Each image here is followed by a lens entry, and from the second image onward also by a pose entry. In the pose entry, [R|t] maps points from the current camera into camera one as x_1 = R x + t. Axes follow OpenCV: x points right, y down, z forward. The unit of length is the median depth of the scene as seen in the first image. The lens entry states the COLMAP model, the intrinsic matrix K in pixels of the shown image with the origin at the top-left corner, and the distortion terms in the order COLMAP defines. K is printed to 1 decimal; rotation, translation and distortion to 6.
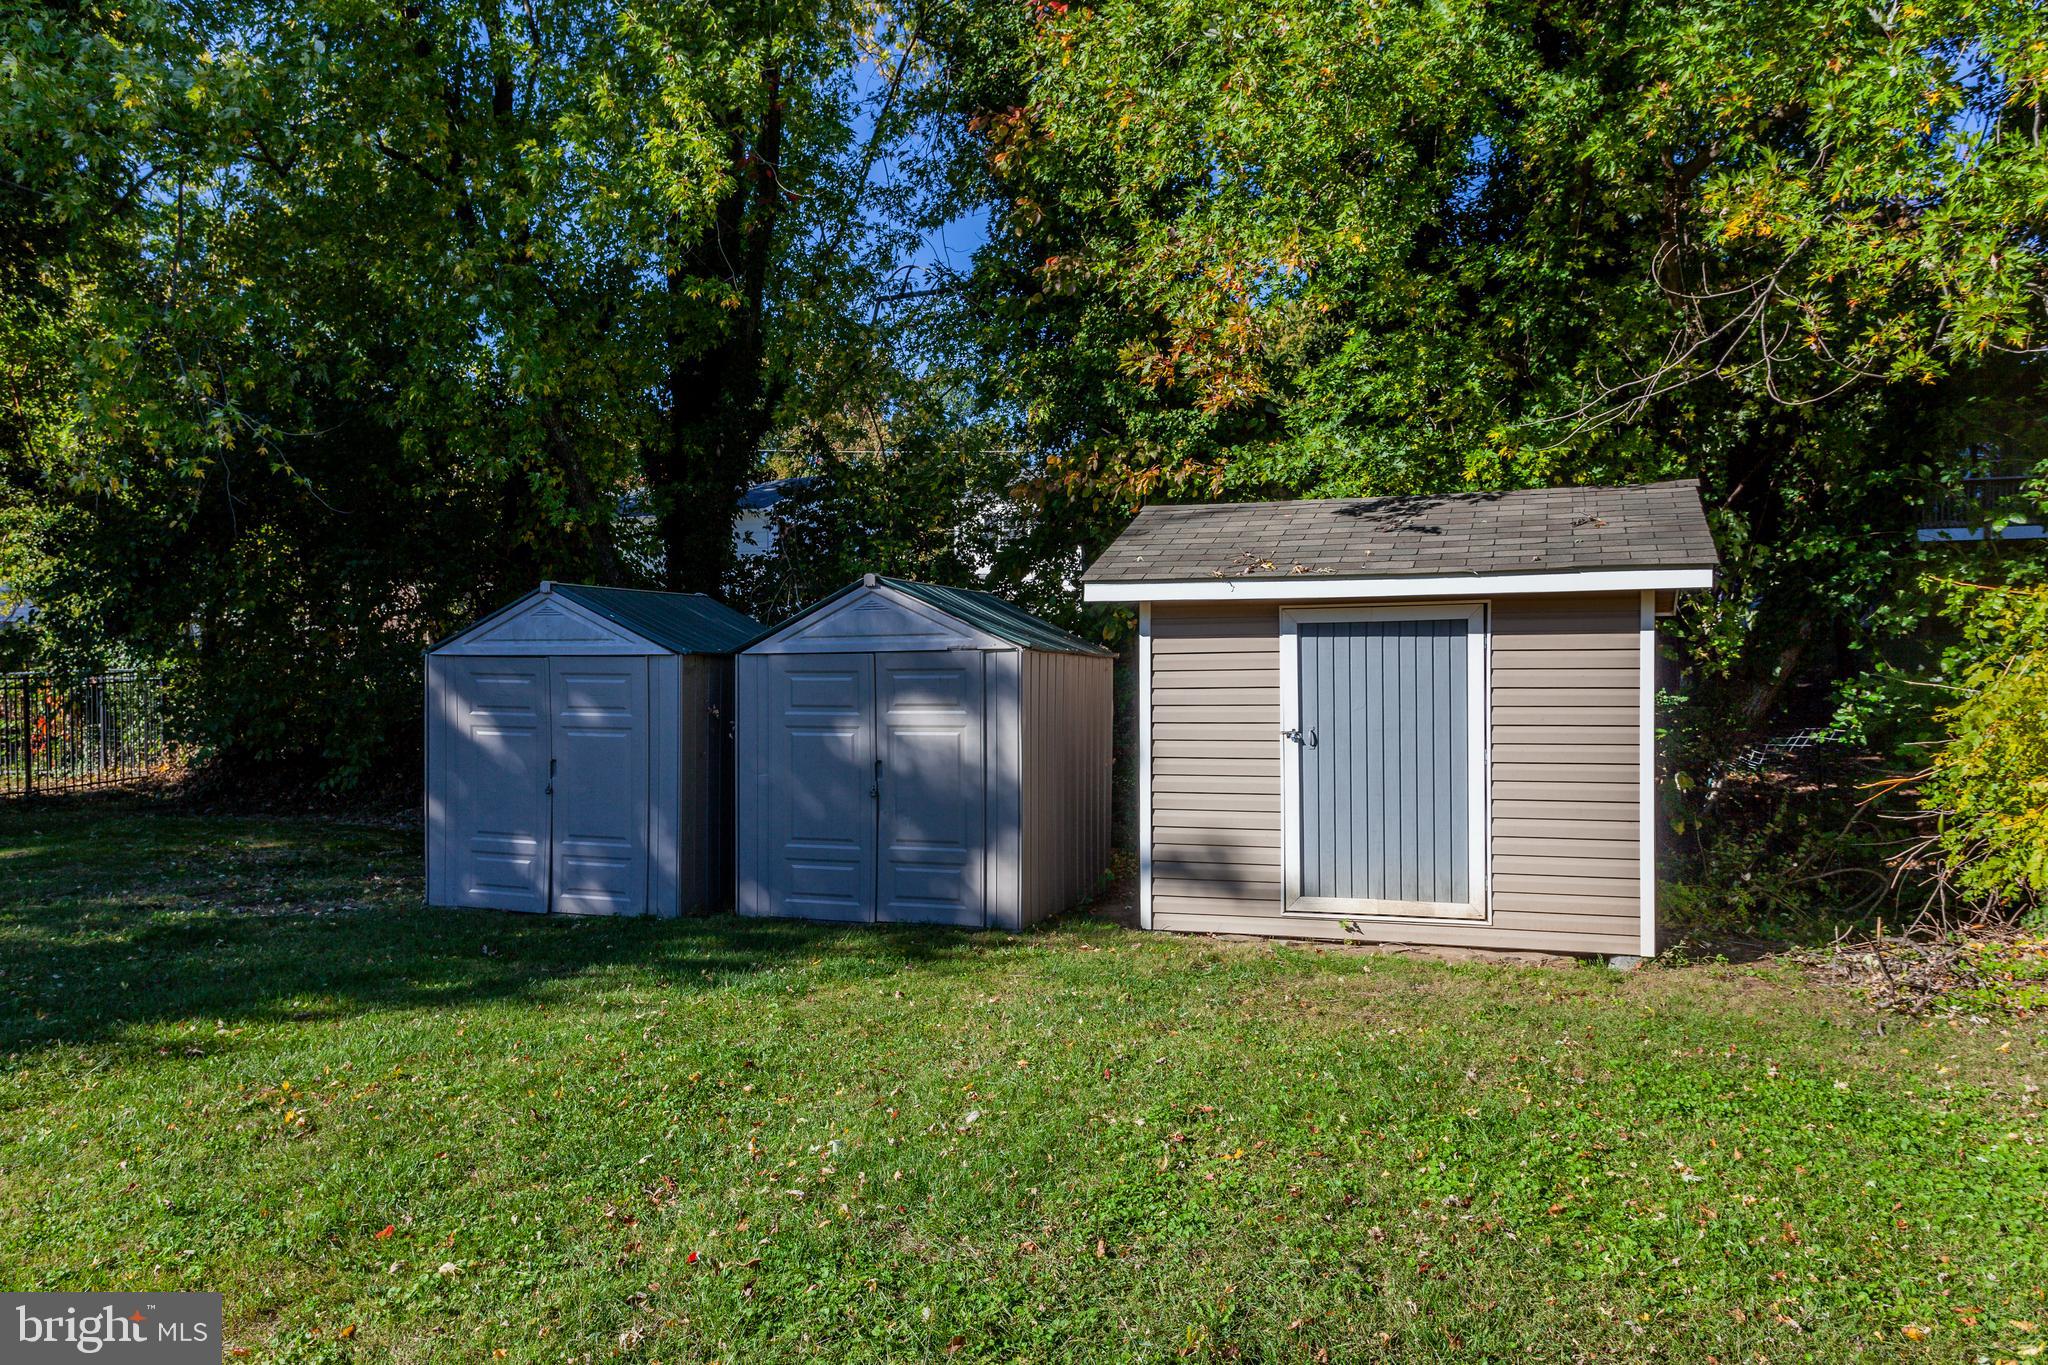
lens RADIAL K [[1545.3, 0, 1024.0], [0, 1545.3, 682.5], [0, 0, 1]] dist [0.000011, 0.000260]
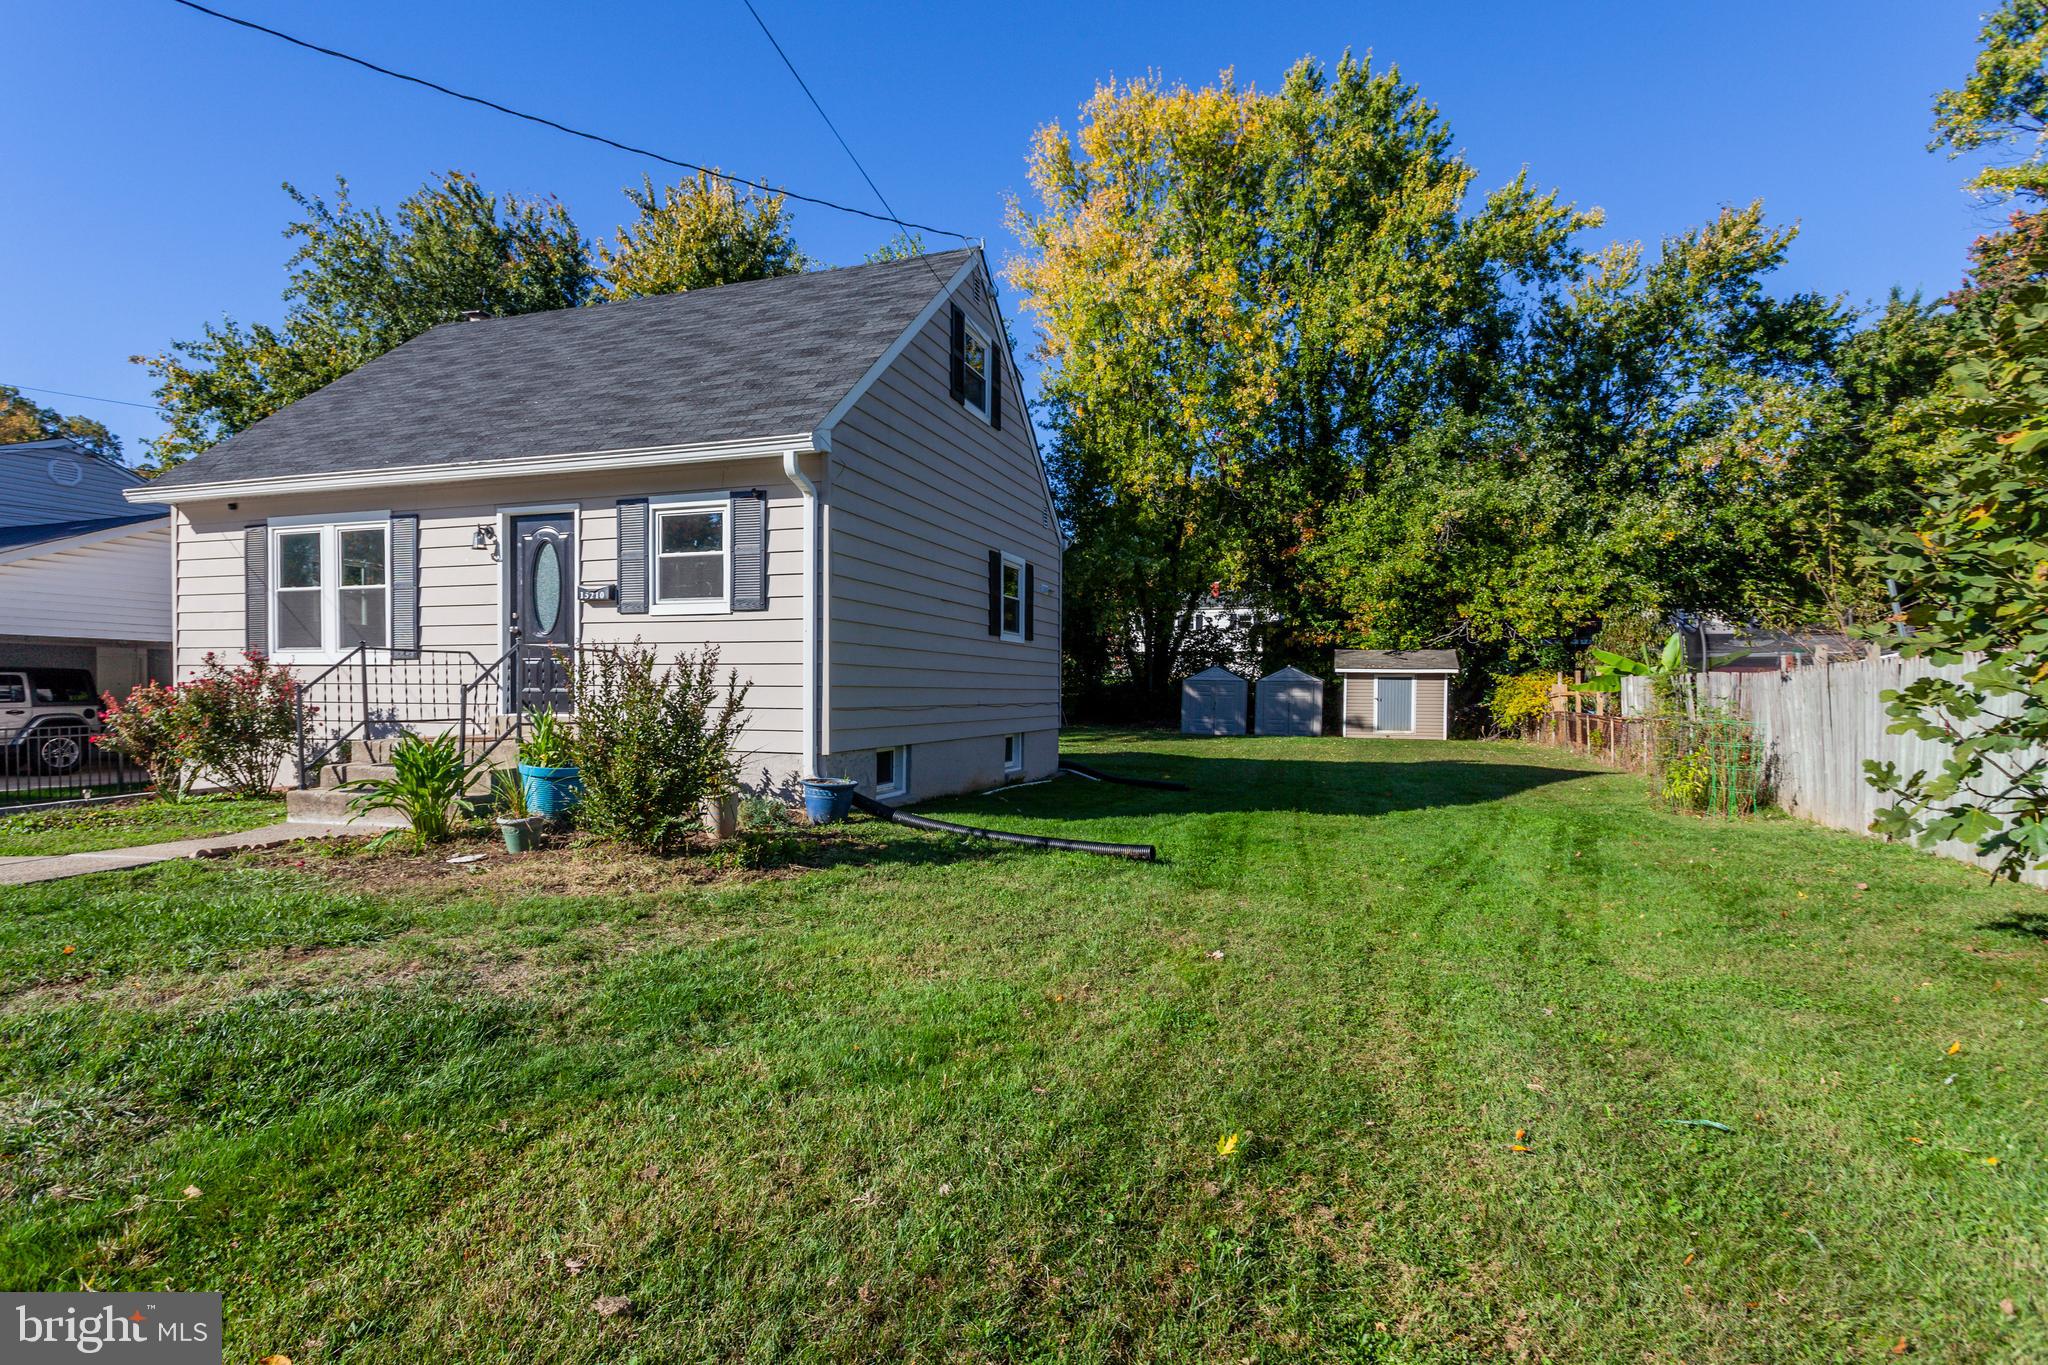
lens RADIAL K [[978.3, 0, 1017.3], [0, 978.3, 685.9], [0, 0, 1]] dist [0.003973, 0.002552]
pose [[0.999762, 0.021784, 0.000701, -0.987978], [-0.021781, 0.999757, -0.003311, 0.027951], [-0.000773, 0.003295, 0.999994, -2.184227]]
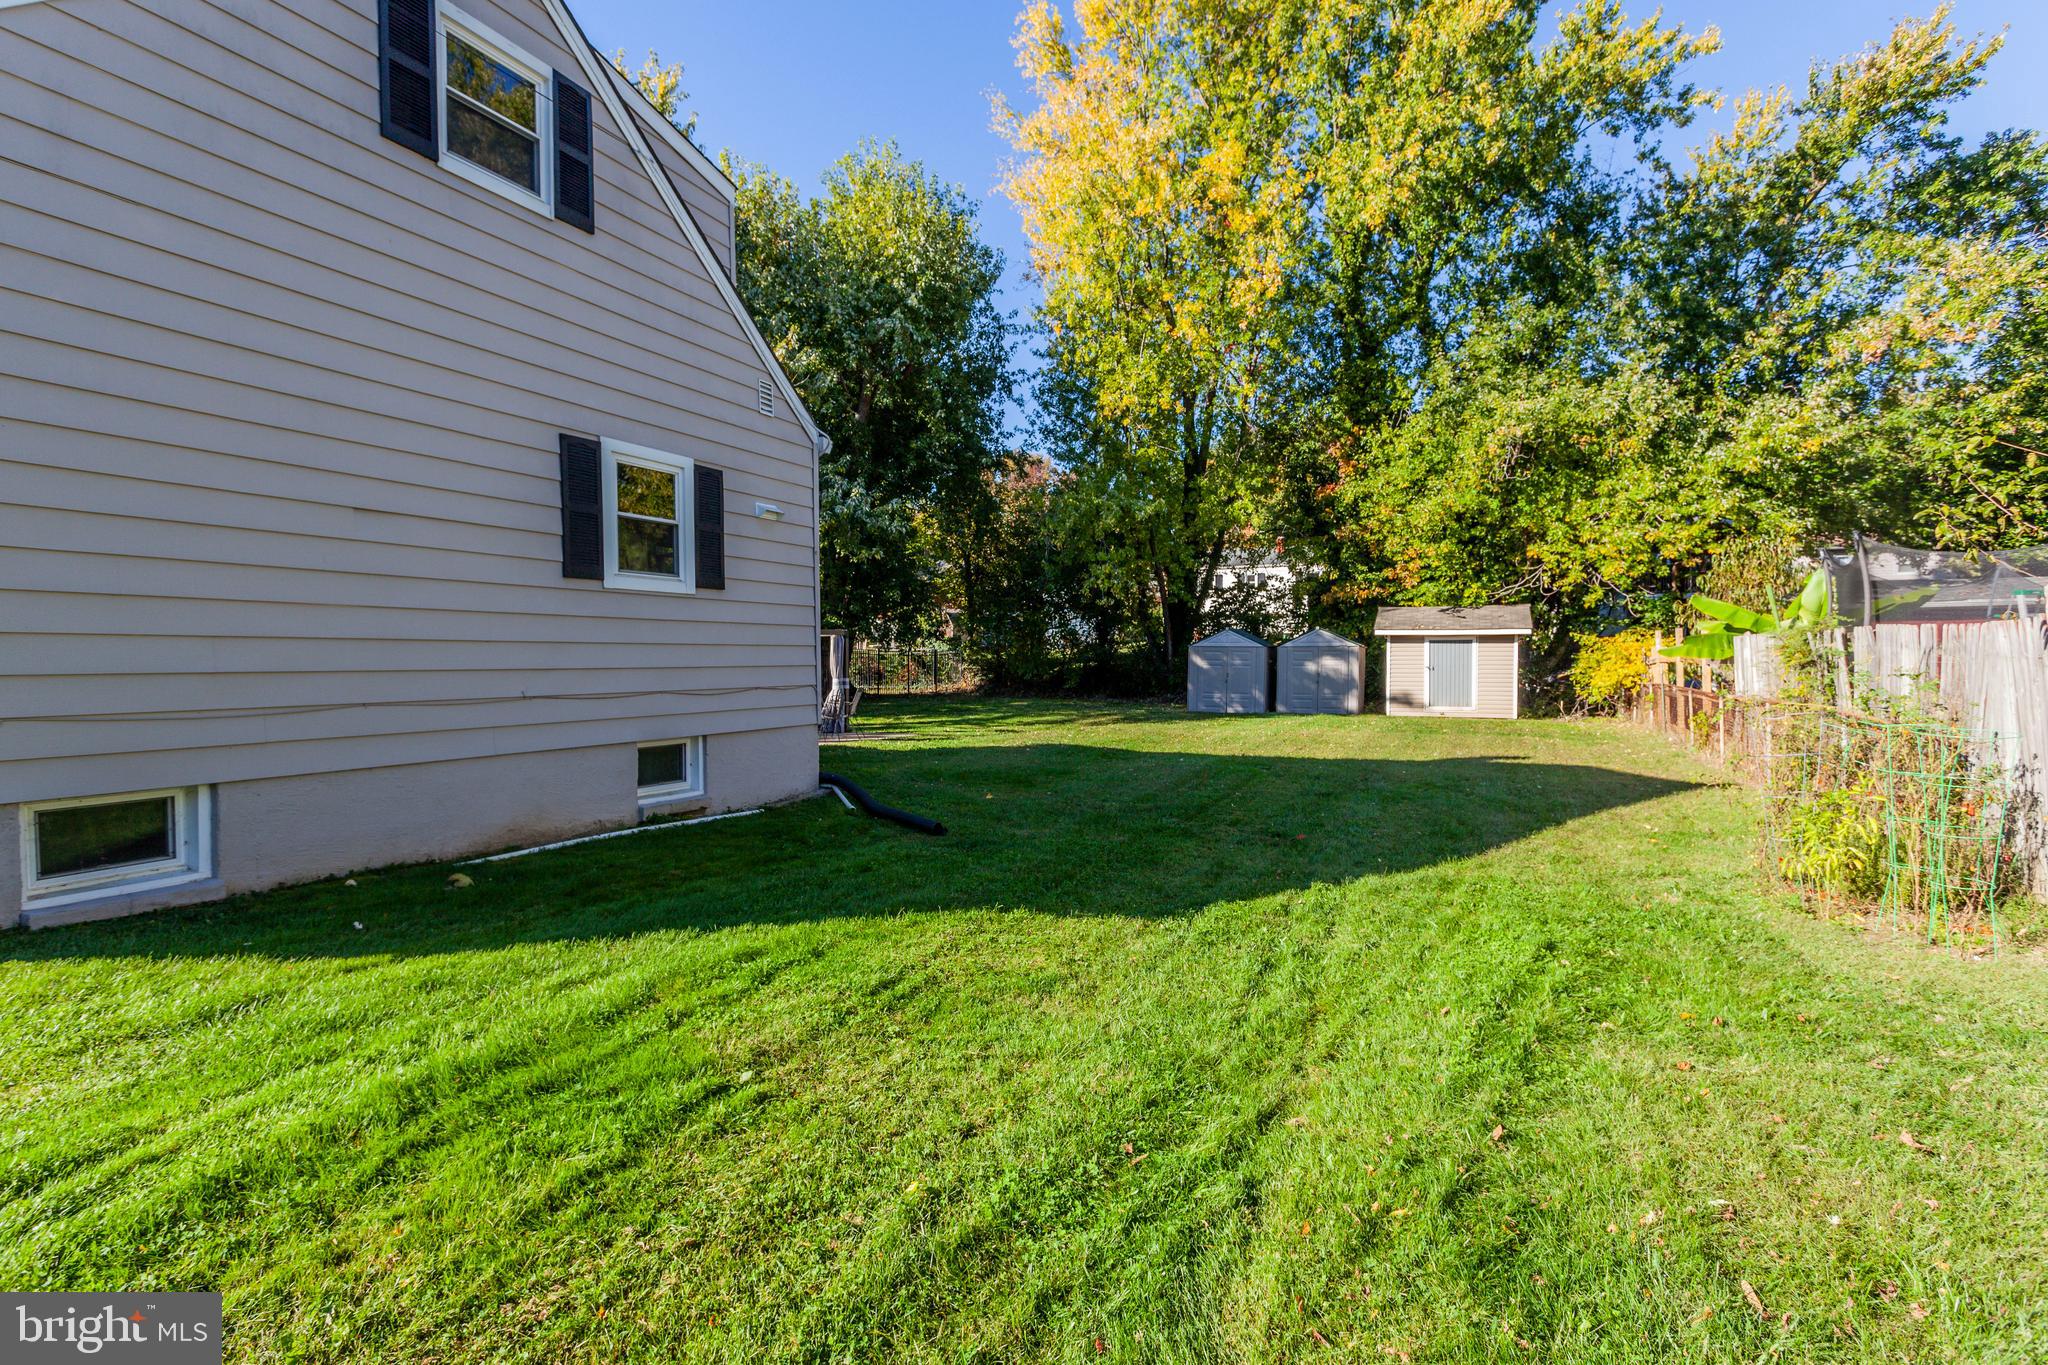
lens RADIAL K [[1005.3, 0, 1029.9], [0, 1005.3, 646.0], [0, 0, 1]] dist [0.033692, 0.000685]
pose [[0.997257, 0.009031, -0.073465, -0.670113], [-0.009812, 0.999899, -0.010286, 0.015977], [0.073364, 0.010979, 0.997245, -1.733704]]
